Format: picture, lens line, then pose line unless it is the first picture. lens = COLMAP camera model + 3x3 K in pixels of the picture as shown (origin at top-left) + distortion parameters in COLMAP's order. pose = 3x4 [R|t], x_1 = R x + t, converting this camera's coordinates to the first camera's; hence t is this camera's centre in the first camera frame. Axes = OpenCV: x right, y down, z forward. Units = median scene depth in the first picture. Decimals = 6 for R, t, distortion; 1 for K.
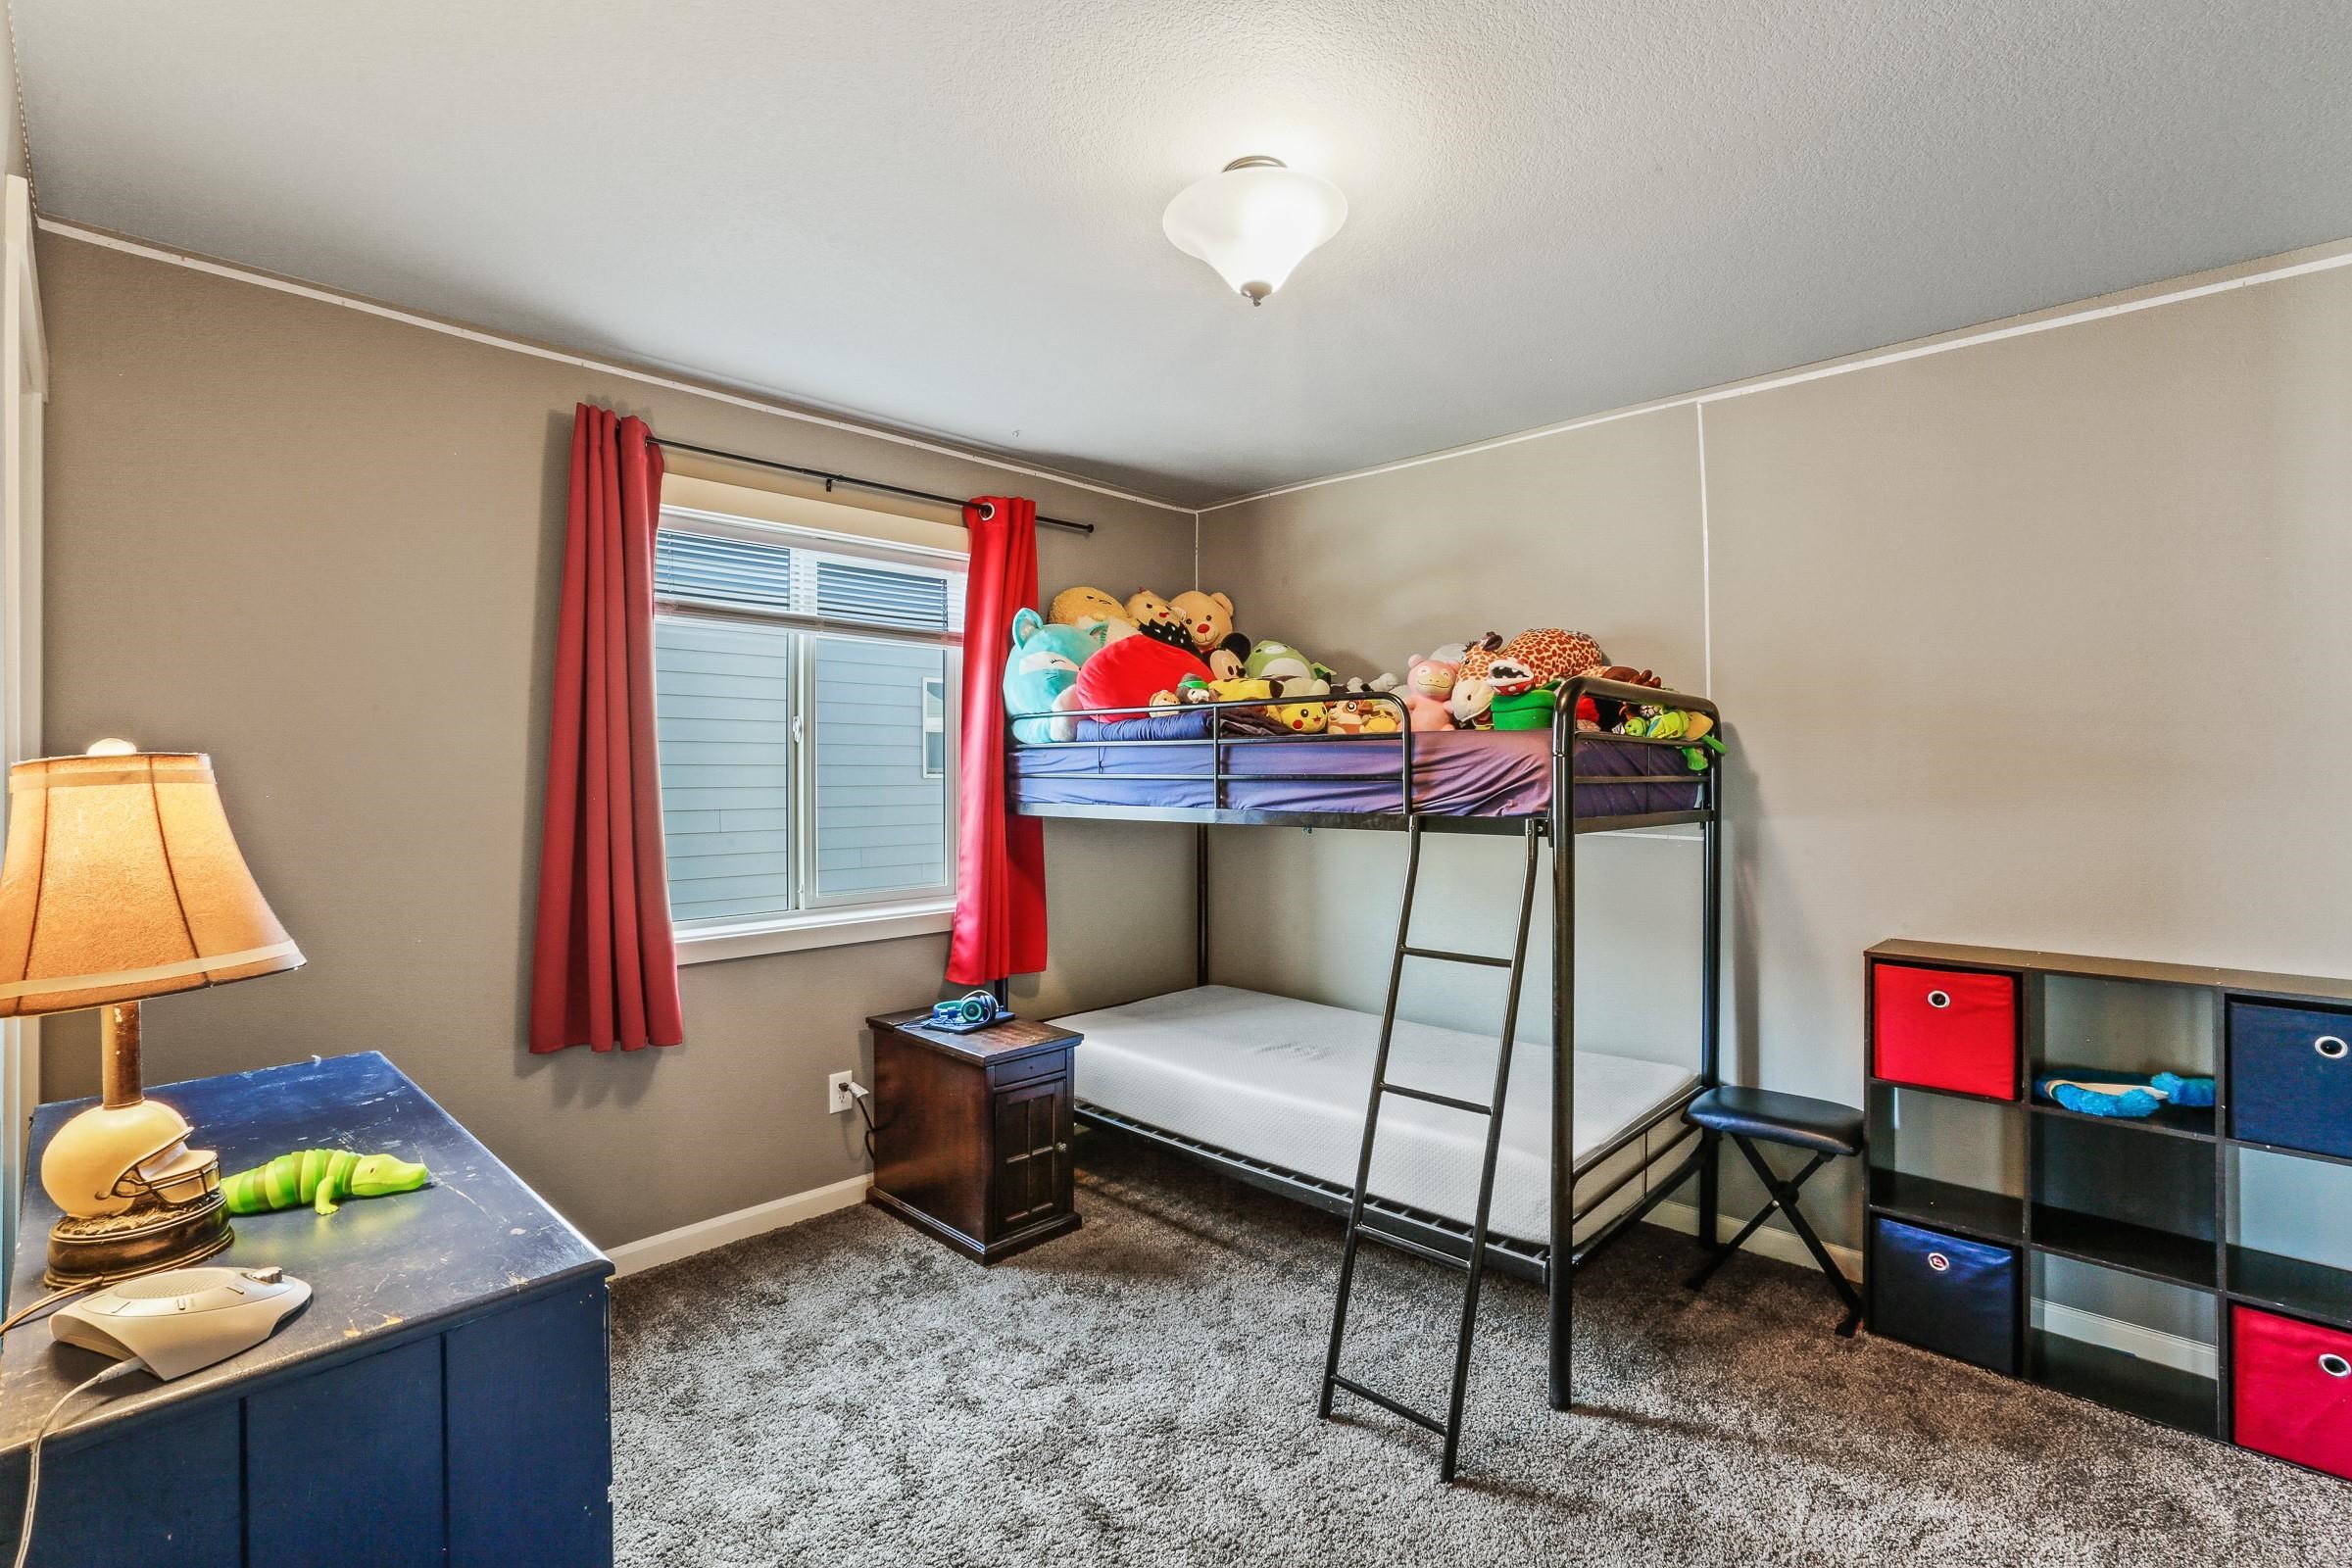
lens RADIAL K [[1071.8, 0, 1160.7], [0, 1071.8, 771.3], [0, 0, 1]] dist [-0.014410, 0.005456]
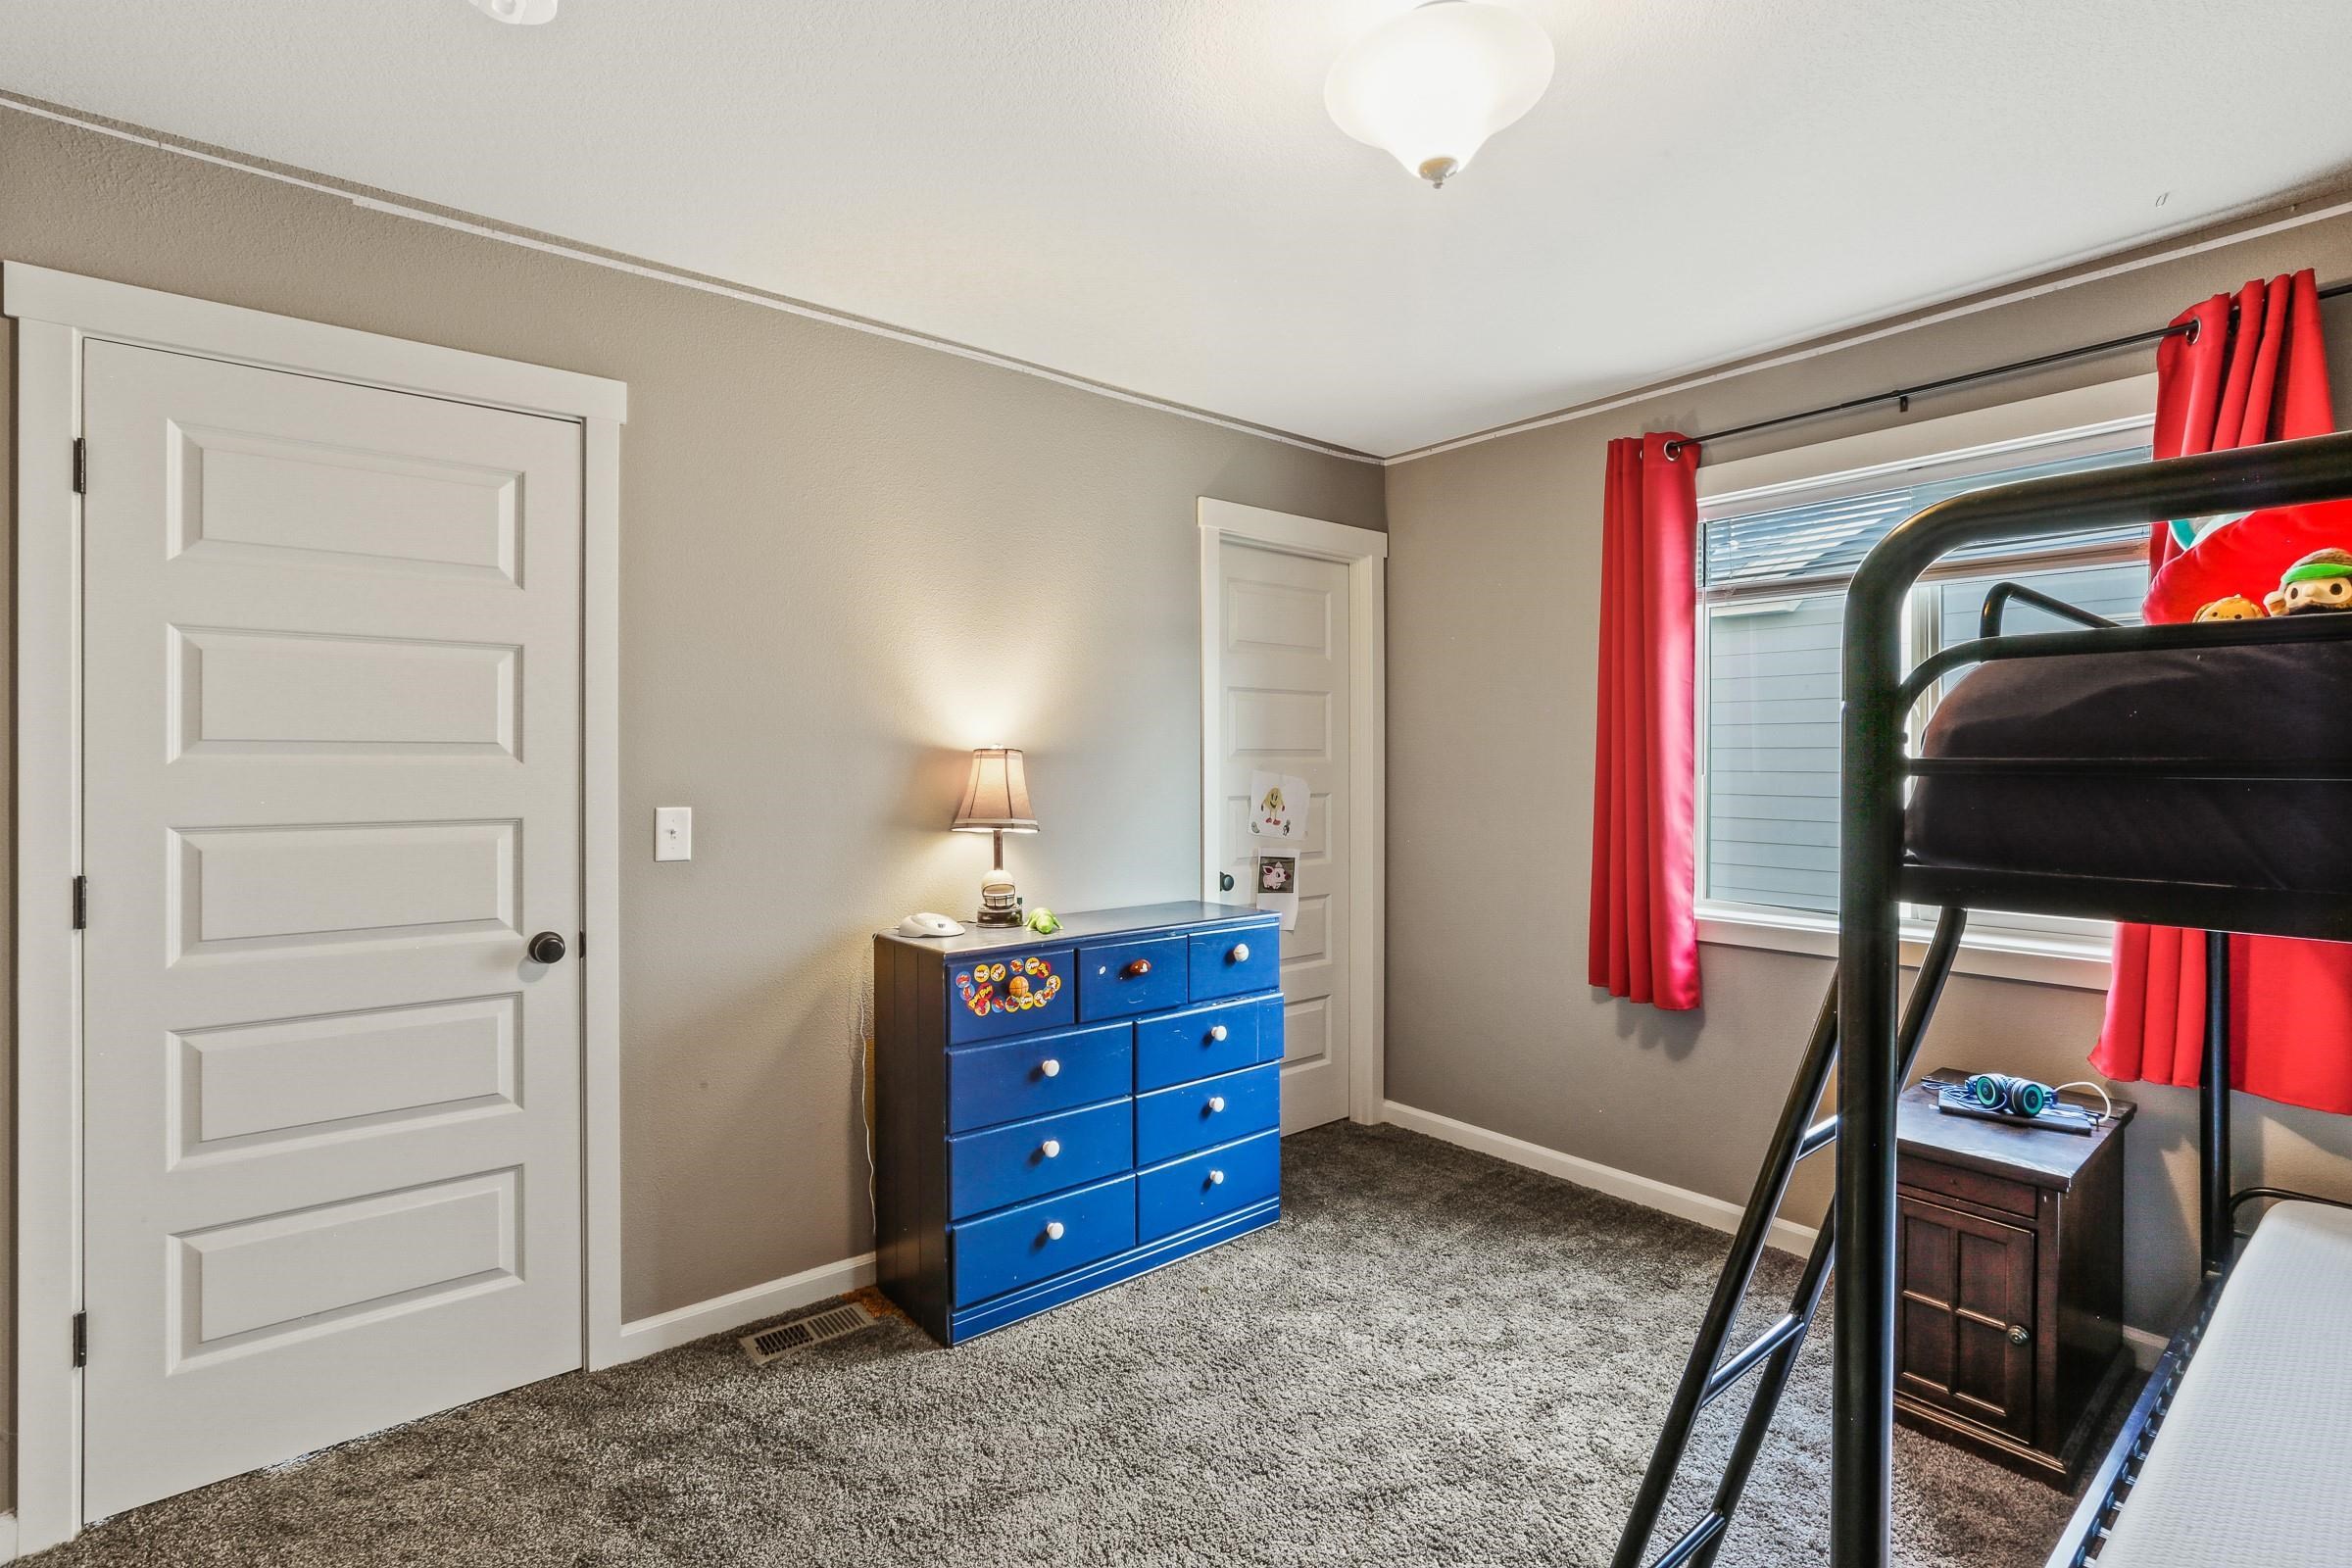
lens RADIAL K [[1071.8, 0, 1160.2], [0, 1071.8, 766.6], [0, 0, 1]] dist [-0.014410, 0.005456]
pose [[-0.118661, 0.014622, -0.992827, 0.652728], [-0.005918, 0.999863, 0.015433, -0.000910], [0.992917, 0.007707, -0.118559, 0.618331]]
